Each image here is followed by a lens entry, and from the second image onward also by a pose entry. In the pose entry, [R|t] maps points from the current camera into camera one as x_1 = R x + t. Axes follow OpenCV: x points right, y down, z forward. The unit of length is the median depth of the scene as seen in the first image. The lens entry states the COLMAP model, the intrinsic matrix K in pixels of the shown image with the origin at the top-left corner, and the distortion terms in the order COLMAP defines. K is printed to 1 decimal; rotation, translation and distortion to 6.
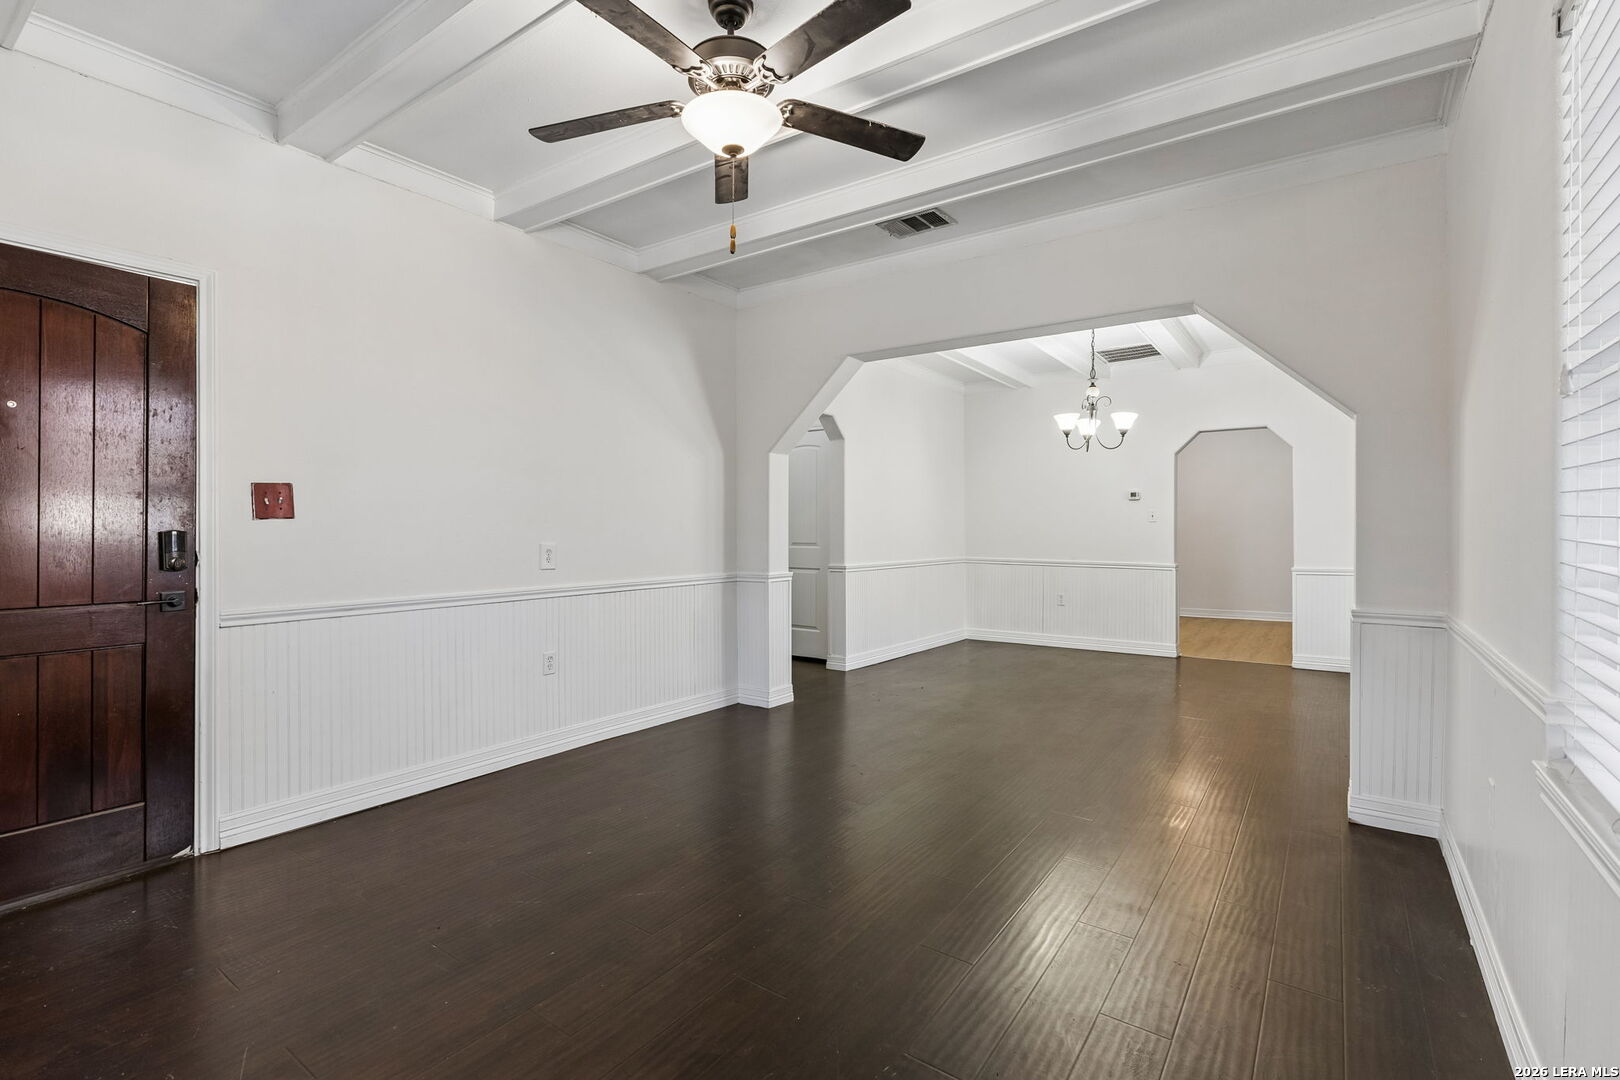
lens RADIAL K [[738.4, 0, 803.9], [0, 738.4, 524.0], [0, 0, 1]] dist [-0.000902, -0.000072]
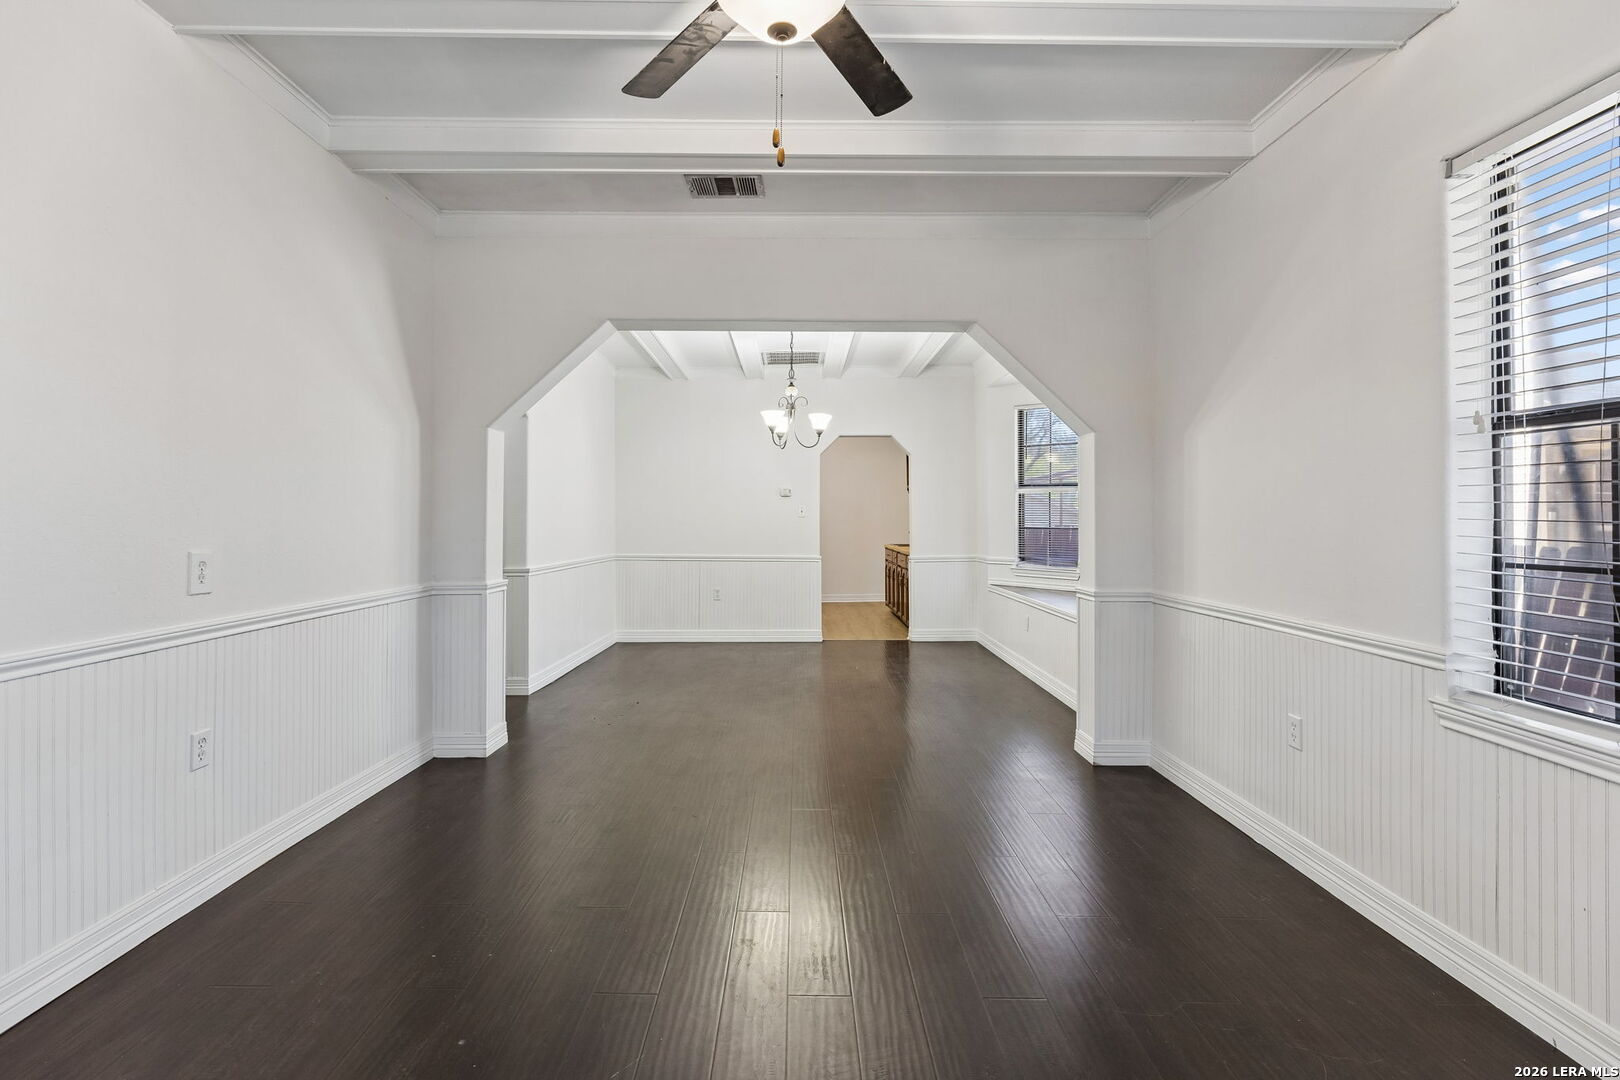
lens RADIAL K [[747.1, 0, 802.4], [0, 747.1, 502.9], [0, 0, 1]] dist [-0.000705, -0.000207]
pose [[0.813893, 0.014757, 0.580827, -0.242354], [-0.003626, 0.999787, -0.020319, -0.002200], [-0.581003, 0.014432, 0.813773, 0.172303]]
